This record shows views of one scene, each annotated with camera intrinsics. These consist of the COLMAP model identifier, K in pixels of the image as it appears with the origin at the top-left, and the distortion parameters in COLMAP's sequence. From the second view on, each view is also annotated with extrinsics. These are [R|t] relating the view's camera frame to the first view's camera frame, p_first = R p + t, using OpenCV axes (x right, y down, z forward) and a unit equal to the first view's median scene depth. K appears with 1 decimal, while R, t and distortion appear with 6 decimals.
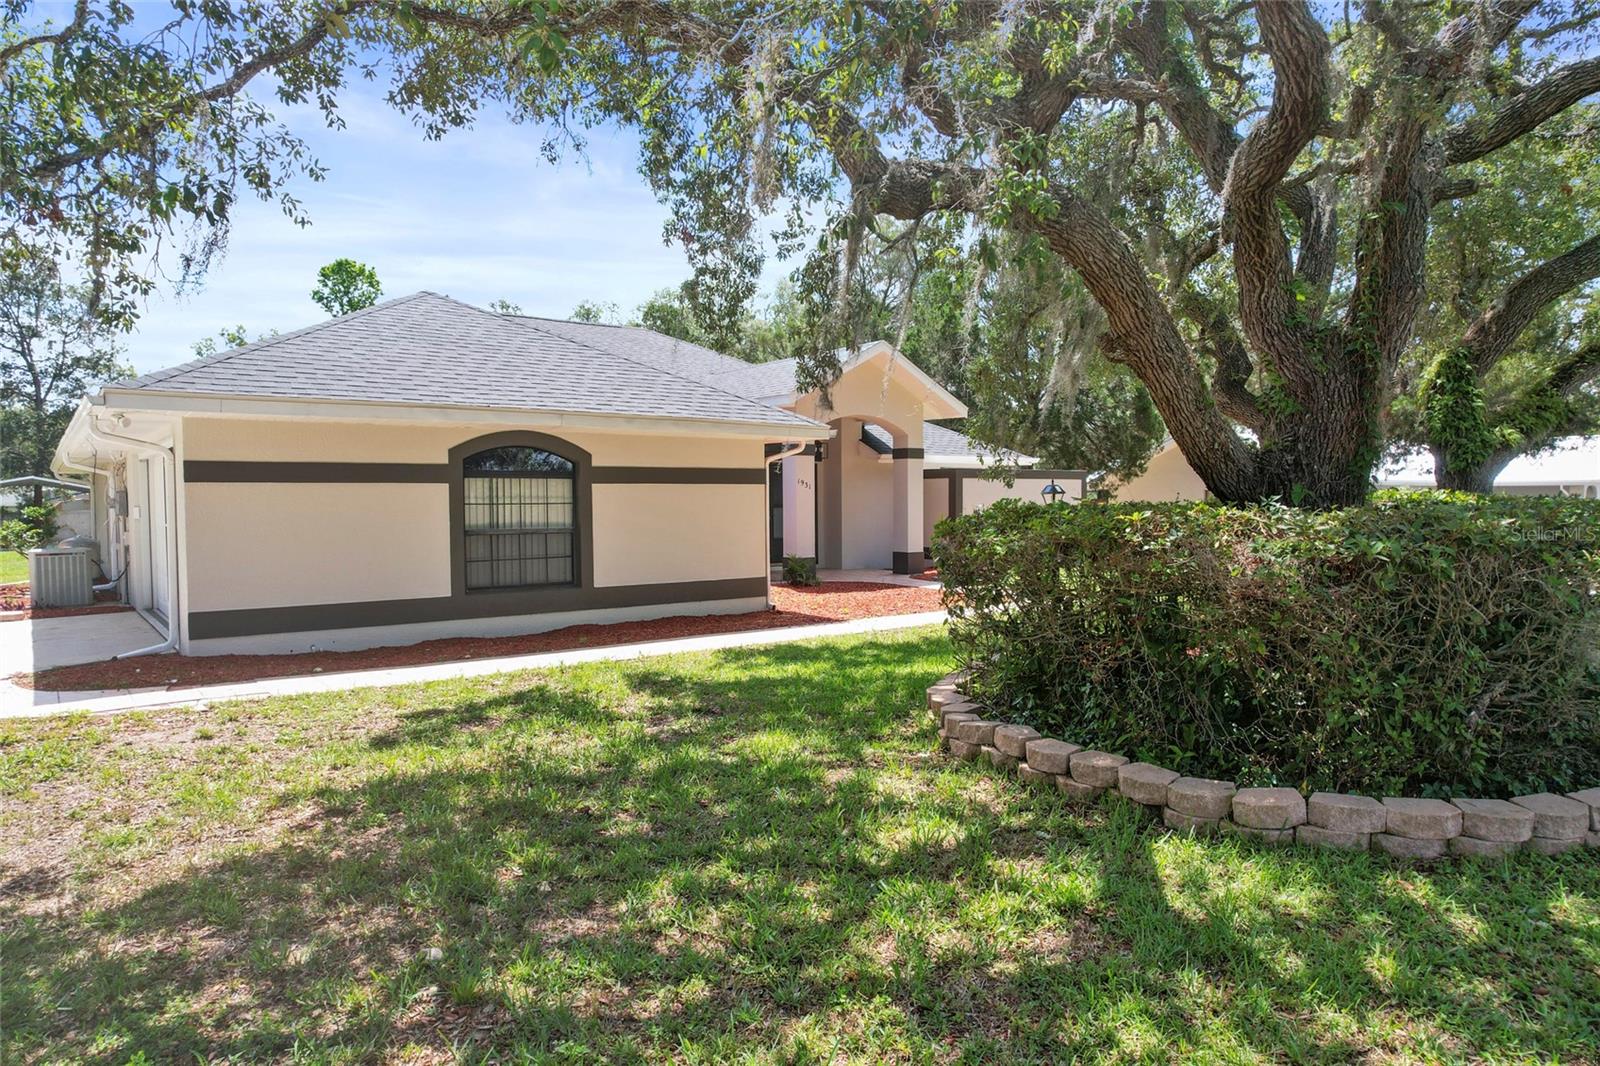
lens RADIAL K [[985.5, 0, 800.0], [0, 985.5, 533.0], [0, 0, 1]] dist [-0.050379, 0.045070]
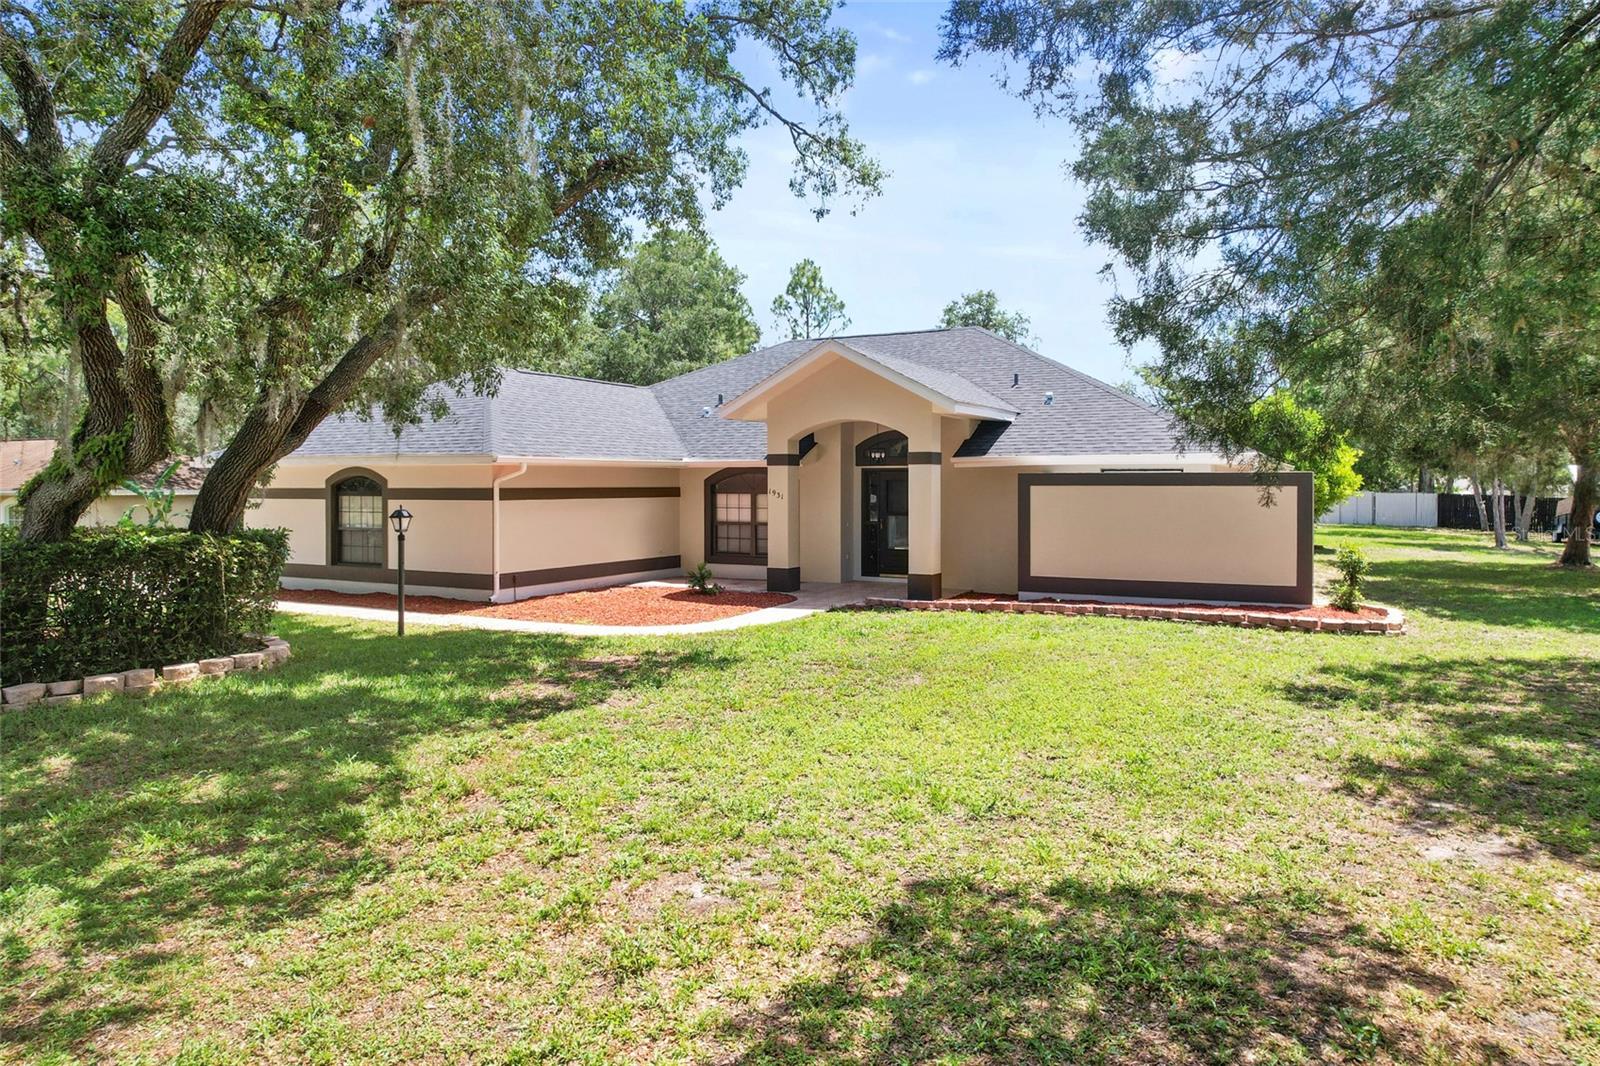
lens RADIAL K [[987.3, 0, 797.4], [0, 987.3, 492.1], [0, 0, 1]] dist [-0.002544, -0.000326]
pose [[0.396954, 0.005388, -0.917823, 1.439251], [-0.026076, 0.999645, -0.005410, -0.071398], [0.917468, 0.026081, 0.396954, 0.974985]]
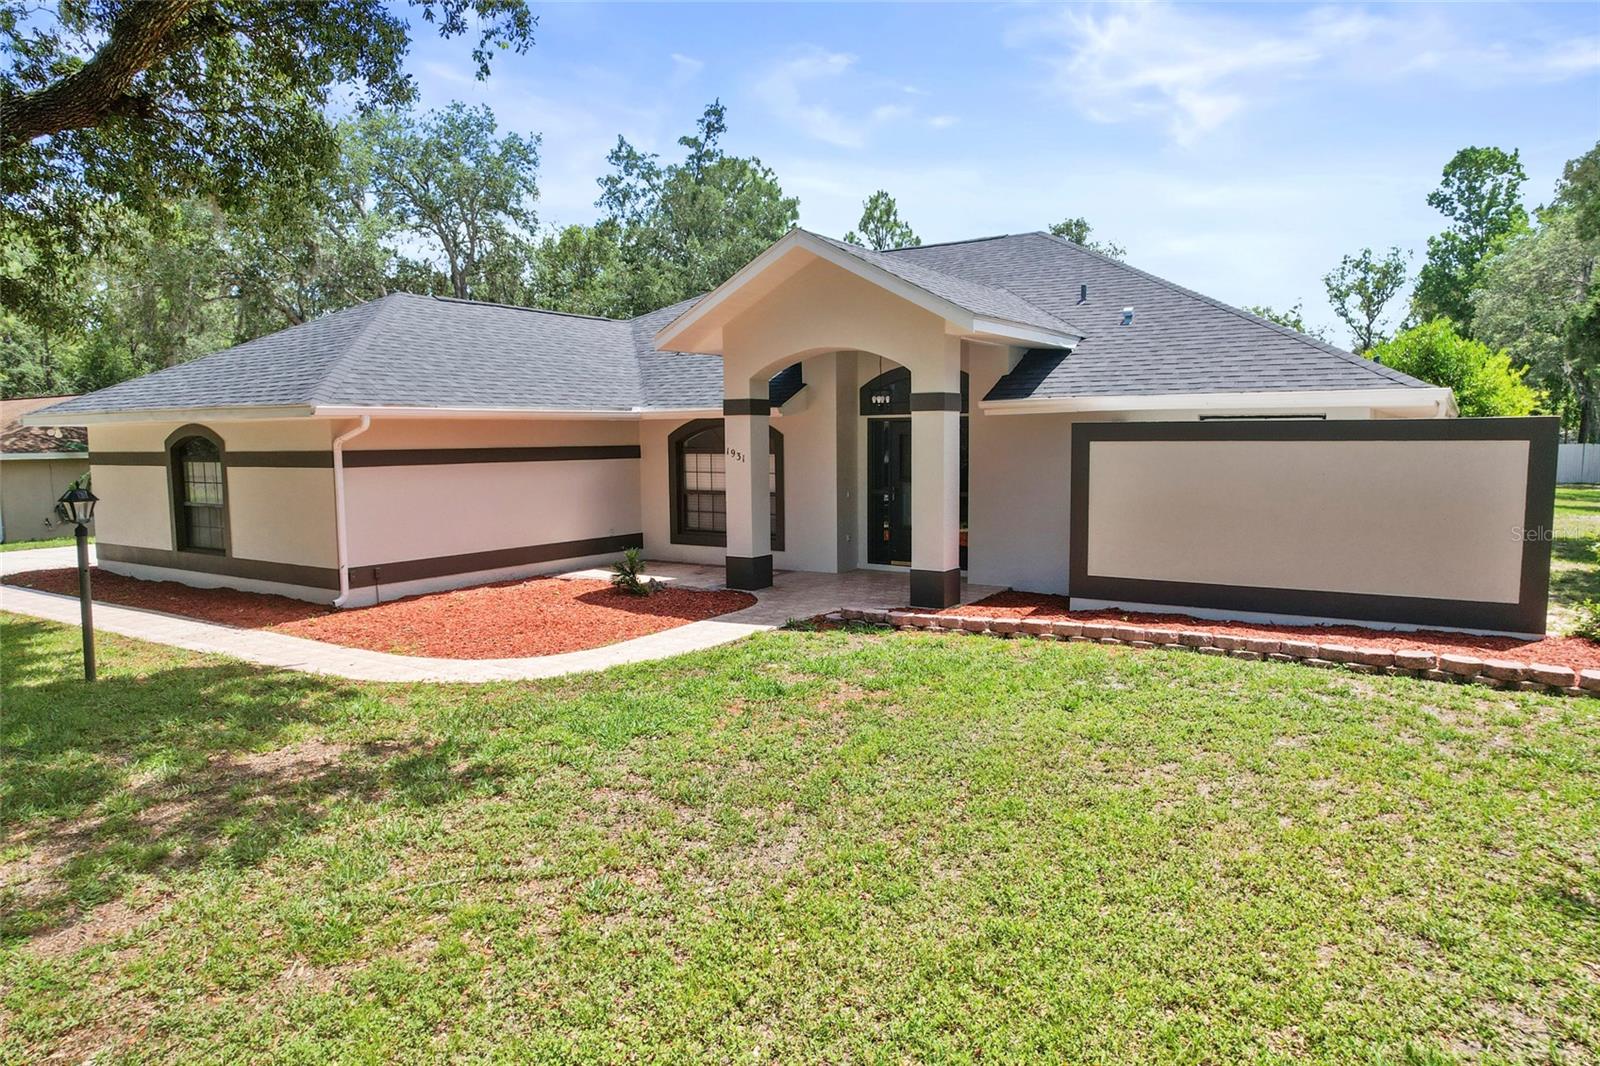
lens RADIAL K [[985.5, 0, 800.0], [0, 985.5, 533.0], [0, 0, 1]] dist [-0.050379, 0.045070]
pose [[0.309692, 0.087182, -0.946832, 1.079646], [-0.019162, 0.996158, 0.085456, -0.084806], [0.950644, -0.008321, 0.310172, 1.290431]]
